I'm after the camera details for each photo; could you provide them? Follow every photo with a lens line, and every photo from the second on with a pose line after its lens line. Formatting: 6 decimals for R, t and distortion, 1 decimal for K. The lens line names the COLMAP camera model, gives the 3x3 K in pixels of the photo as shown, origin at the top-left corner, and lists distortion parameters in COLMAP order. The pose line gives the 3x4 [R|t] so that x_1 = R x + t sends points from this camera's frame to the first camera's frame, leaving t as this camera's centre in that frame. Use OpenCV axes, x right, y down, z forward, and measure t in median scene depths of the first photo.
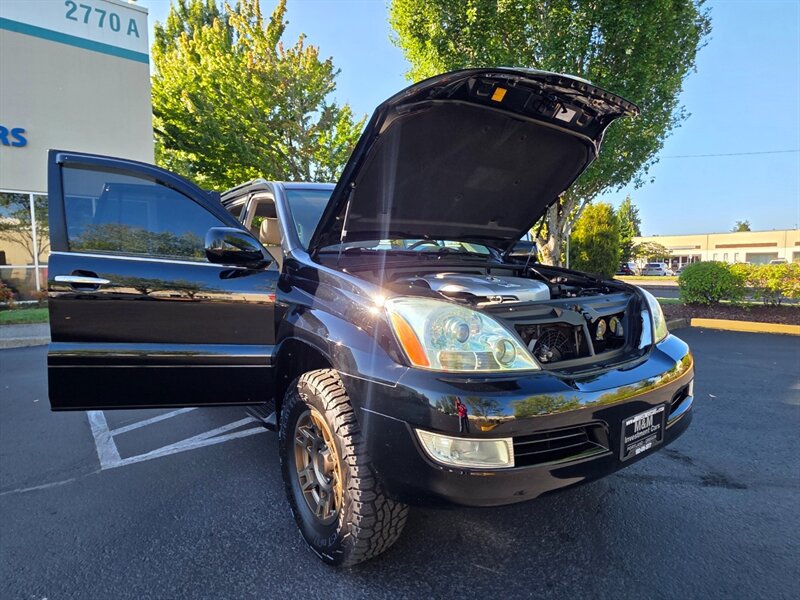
lens RADIAL K [[450.4, 0, 398.4], [0, 450.4, 303.0], [0, 0, 1]] dist [0.005155, -0.000870]
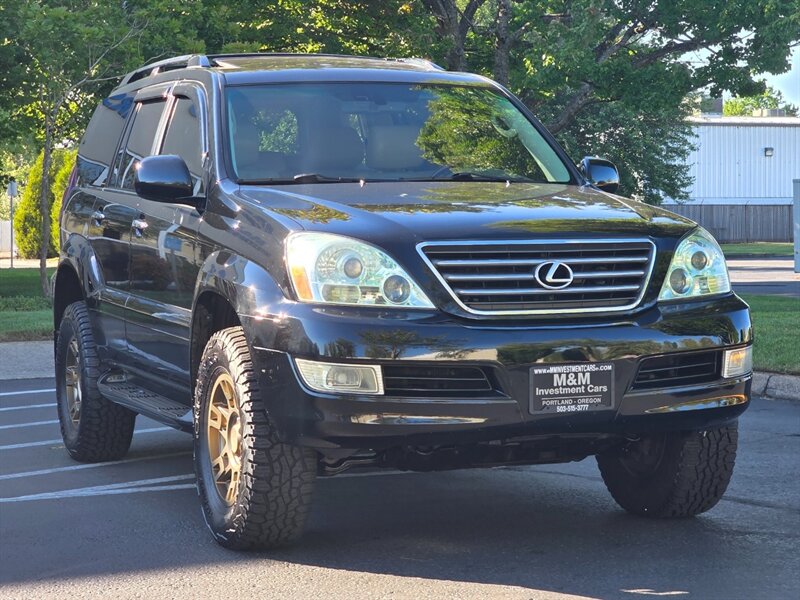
lens RADIAL K [[1962.9, 0, 400.1], [0, 1962.9, 280.1], [0, 0, 1]] dist [-0.801814, 15.980104]
pose [[0.967650, 0.004844, -0.252249, 0.993406], [-0.017621, 0.998672, -0.048417, 0.224651], [0.251679, 0.051295, 0.966450, -2.314142]]
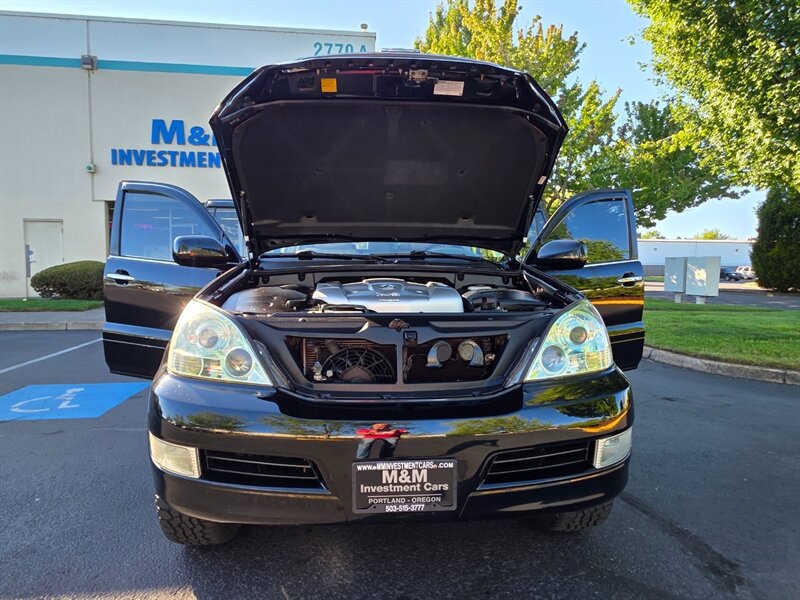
lens RADIAL K [[486.0, 0, 400.0], [0, 486.0, 300.0], [0, 0, 1]] dist [0.002001, -0.000236]
pose [[0.852045, 0.047166, -0.521339, 0.816362], [-0.054854, 0.998494, 0.000685, -0.032139], [0.520587, 0.028014, 0.853349, 0.226810]]
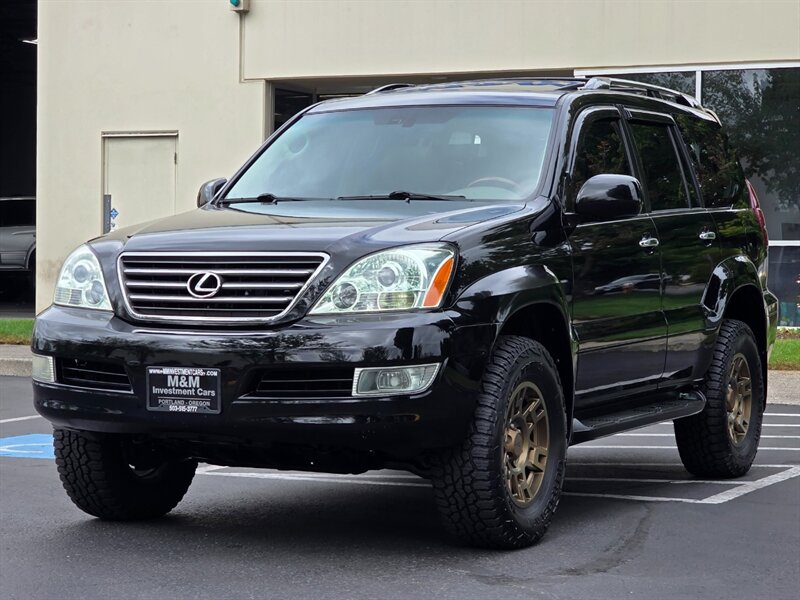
lens RADIAL K [[1962.9, 0, 400.1], [0, 1962.9, 280.1], [0, 0, 1]] dist [-0.801814, 15.980104]
pose [[0.463198, 0.020050, -0.886028, 3.648131], [-0.086061, 0.996037, -0.022451, 0.094523], [0.882066, 0.086652, 0.463088, -0.408307]]
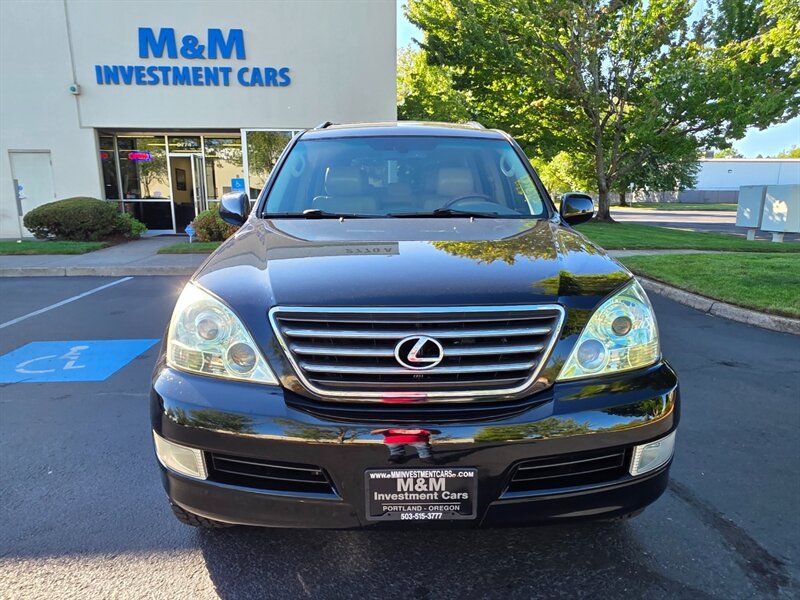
lens RADIAL K [[541.4, 0, 396.6], [0, 541.4, 315.6], [0, 0, 1]] dist [0.001121, -0.001171]
pose [[0.822050, 0.129229, -0.554557, 0.816502], [-0.049682, 0.986470, 0.156231, -0.116813], [0.567243, -0.100879, 0.817349, 0.244180]]
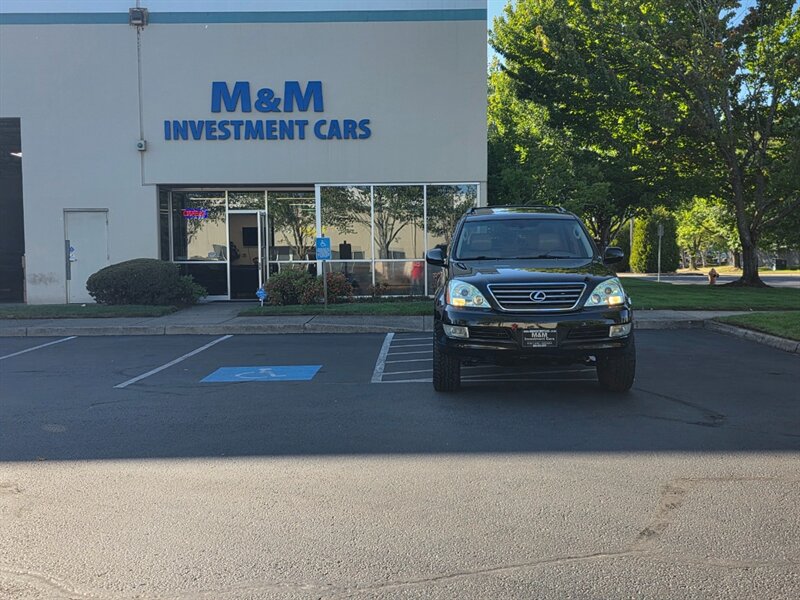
lens RADIAL K [[931.0, 0, 401.1], [0, 931.0, 333.0], [0, 0, 1]] dist [0.049462, -0.016166]
pose [[0.786068, 0.047711, -0.616296, 2.517053], [-0.044418, 0.998799, 0.020669, 0.159969], [0.616542, 0.011128, 0.787243, -2.767803]]
